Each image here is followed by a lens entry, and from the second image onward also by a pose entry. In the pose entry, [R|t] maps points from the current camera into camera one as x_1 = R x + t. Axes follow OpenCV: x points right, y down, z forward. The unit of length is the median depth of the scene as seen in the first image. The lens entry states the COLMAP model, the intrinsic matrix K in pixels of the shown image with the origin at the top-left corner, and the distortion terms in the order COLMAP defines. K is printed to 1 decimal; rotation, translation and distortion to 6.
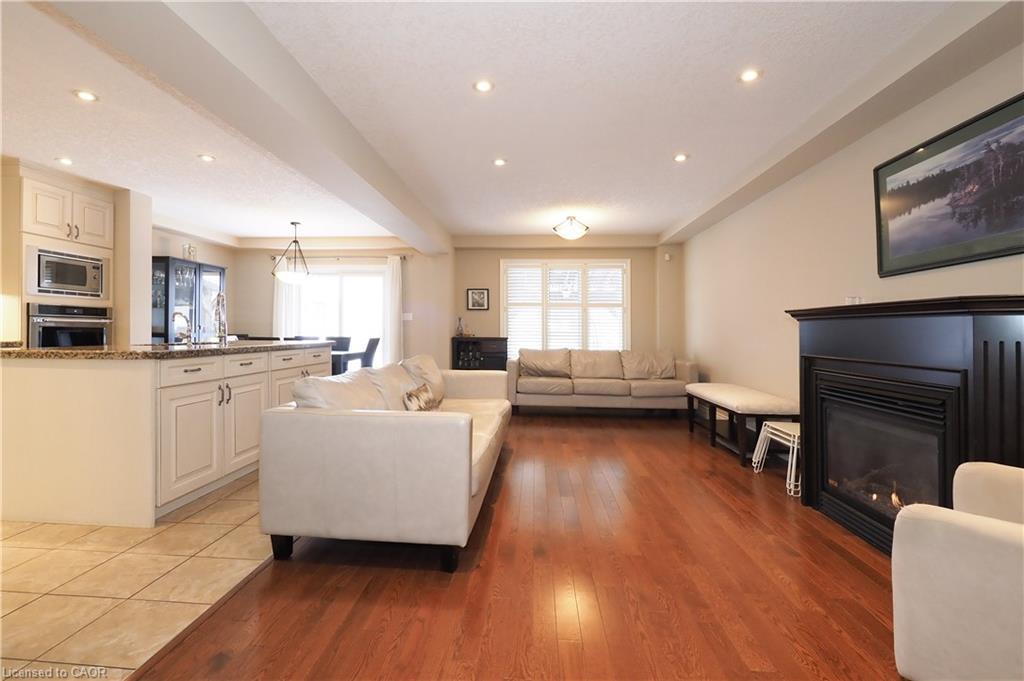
lens RADIAL K [[445.1, 0, 485.0], [0, 445.1, 342.6], [0, 0, 1]] dist [0.002150, 0.000366]
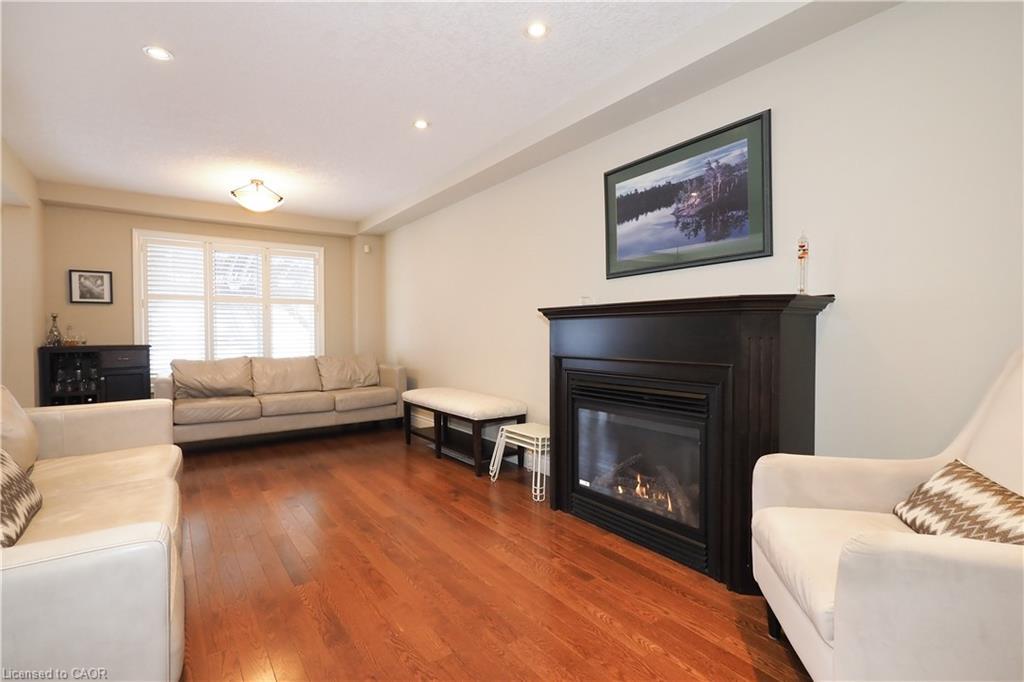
lens RADIAL K [[468.6, 0, 470.1], [0, 468.6, 338.4], [0, 0, 1]] dist [-0.000206, -0.000014]
pose [[0.771481, -0.020964, 0.635906, -0.053531], [0.029605, 0.999557, -0.002965, -0.008554], [-0.635563, 0.021114, 0.771761, 0.260356]]
